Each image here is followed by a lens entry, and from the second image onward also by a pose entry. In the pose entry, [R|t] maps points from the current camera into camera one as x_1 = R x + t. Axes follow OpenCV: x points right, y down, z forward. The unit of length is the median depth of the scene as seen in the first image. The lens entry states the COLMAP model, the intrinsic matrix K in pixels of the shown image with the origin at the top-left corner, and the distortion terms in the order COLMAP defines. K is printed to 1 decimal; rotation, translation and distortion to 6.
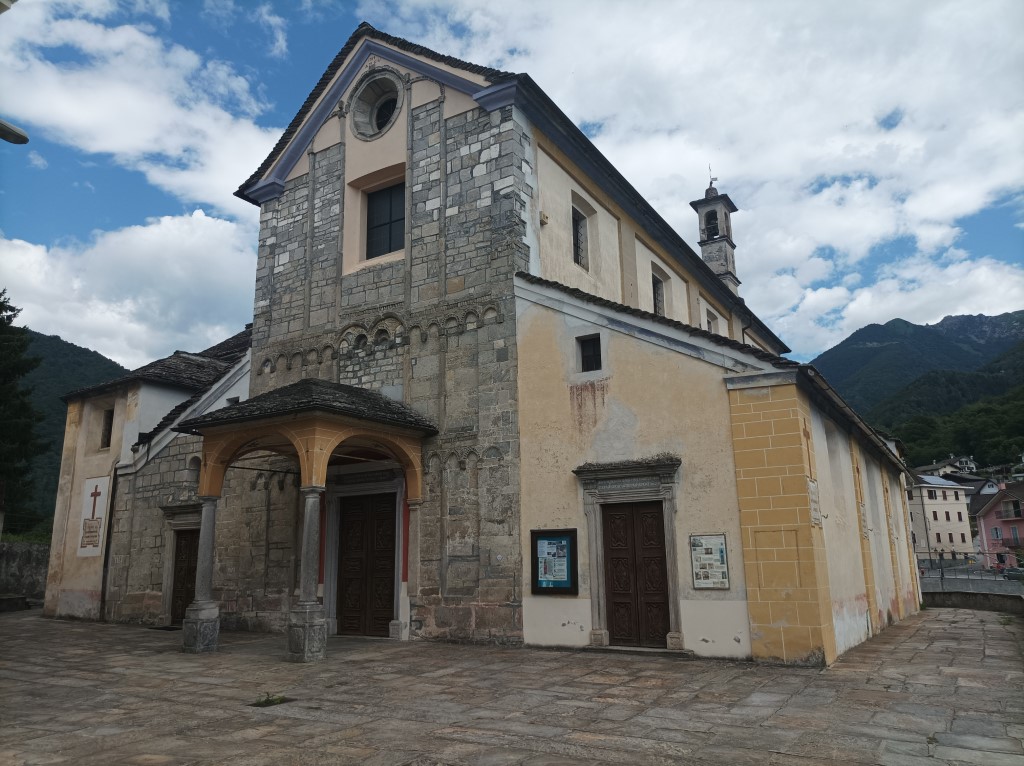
lens RADIAL K [[768.3, 0, 485.6], [0, 768.3, 390.6], [0, 0, 1]] dist [0.043111, -0.039123]
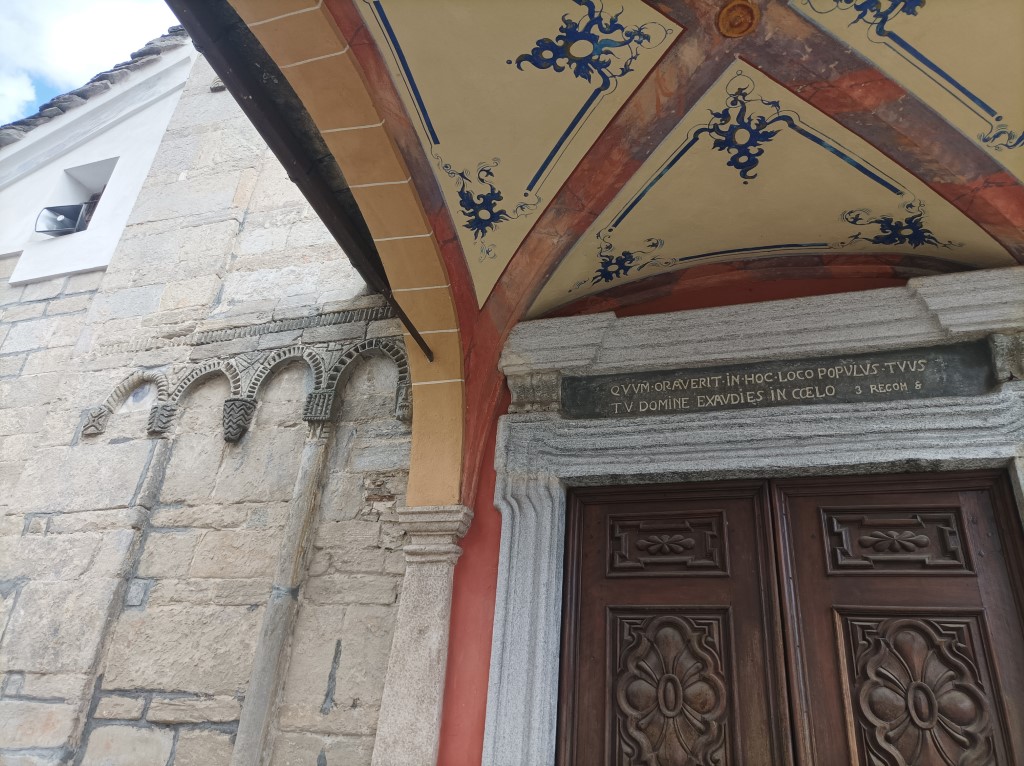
lens RADIAL K [[759.2, 0, 505.4], [0, 759.2, 381.0], [0, 0, 1]] dist [0.013345, -0.001141]
pose [[0.954538, 0.215429, 0.206029, -0.252074], [-0.150554, 0.944945, -0.290539, 0.173126], [-0.257277, 0.246312, 0.934419, 0.813146]]
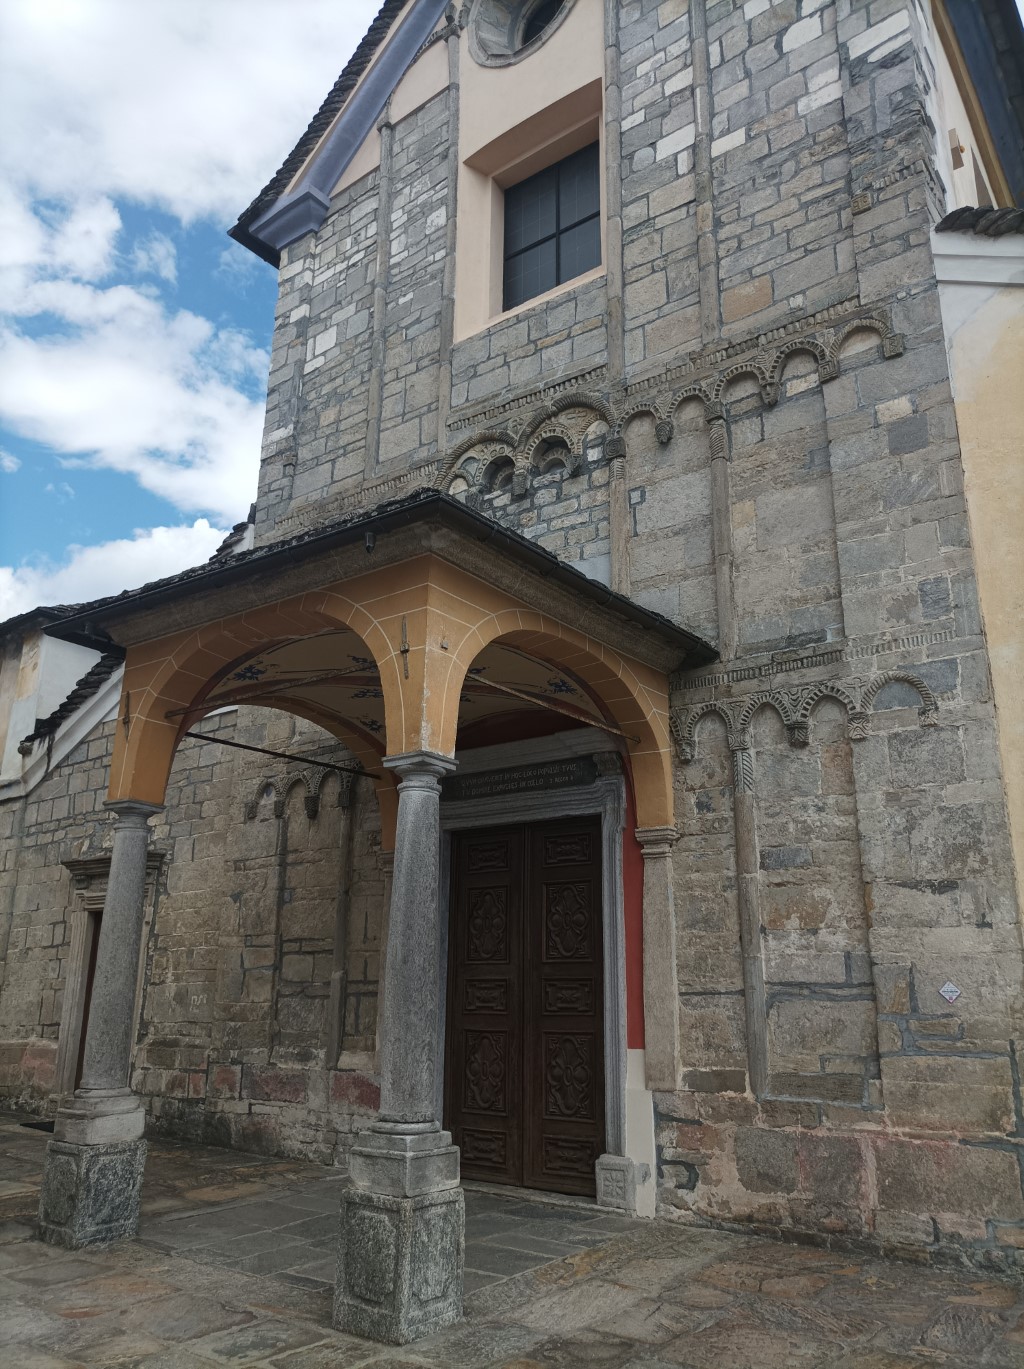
lens RADIAL K [[1027.2, 0, 494.8], [0, 1027.2, 681.4], [0, 0, 1]] dist [0.043111, -0.039123]
pose [[0.997178, 0.002762, -0.075020, -0.123470], [-0.007939, 0.997599, -0.068792, 0.095514], [0.074649, 0.069193, 0.994806, 0.440024]]
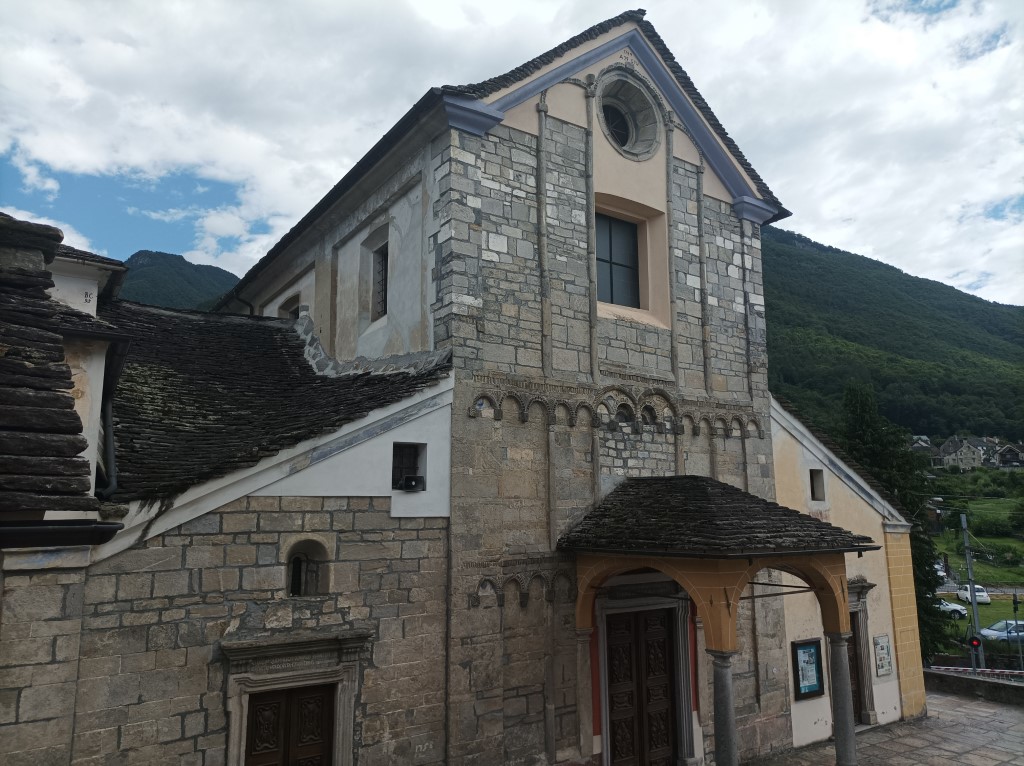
lens RADIAL K [[768.3, 0, 485.6], [0, 768.3, 390.6], [0, 0, 1]] dist [0.043111, -0.039123]
pose [[0.371650, 0.151765, 0.915884, -0.970556], [-0.203177, 0.975928, -0.079268, 0.006118], [-0.905867, -0.156627, 0.393539, 0.839751]]
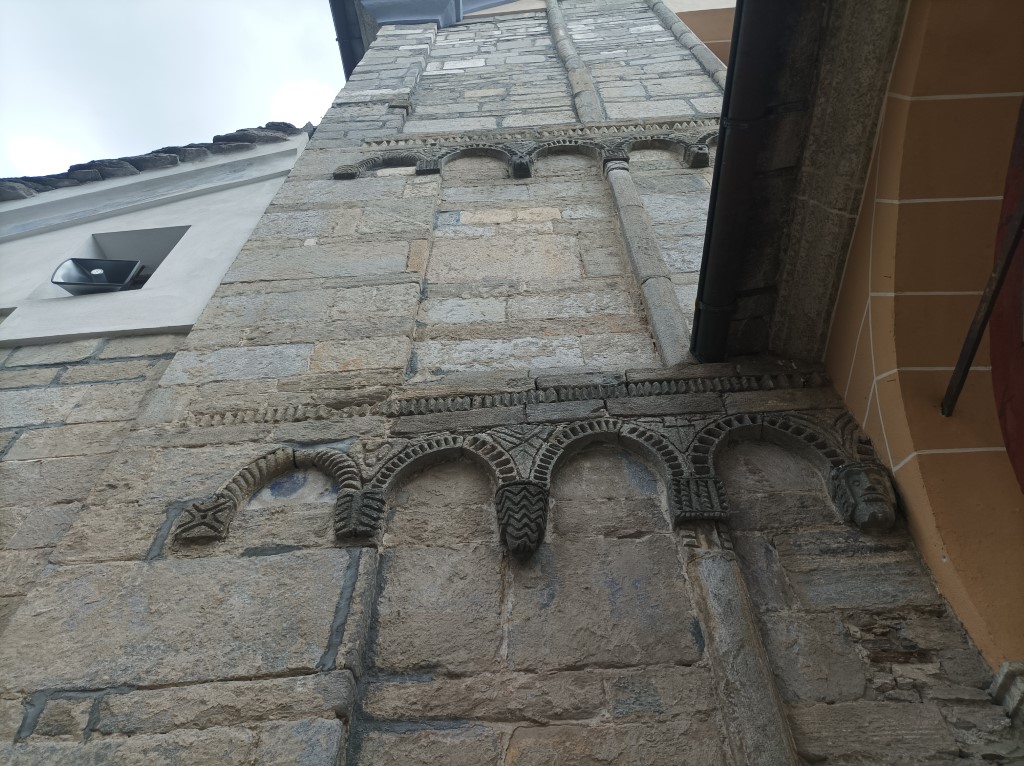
lens RADIAL K [[759.2, 0, 505.4], [0, 759.2, 381.0], [0, 0, 1]] dist [0.013345, -0.001141]
pose [[0.861253, 0.414781, 0.293598, -0.329962], [-0.114531, 0.721316, -0.683070, 0.199517], [-0.495102, 0.554670, 0.668742, 0.958913]]
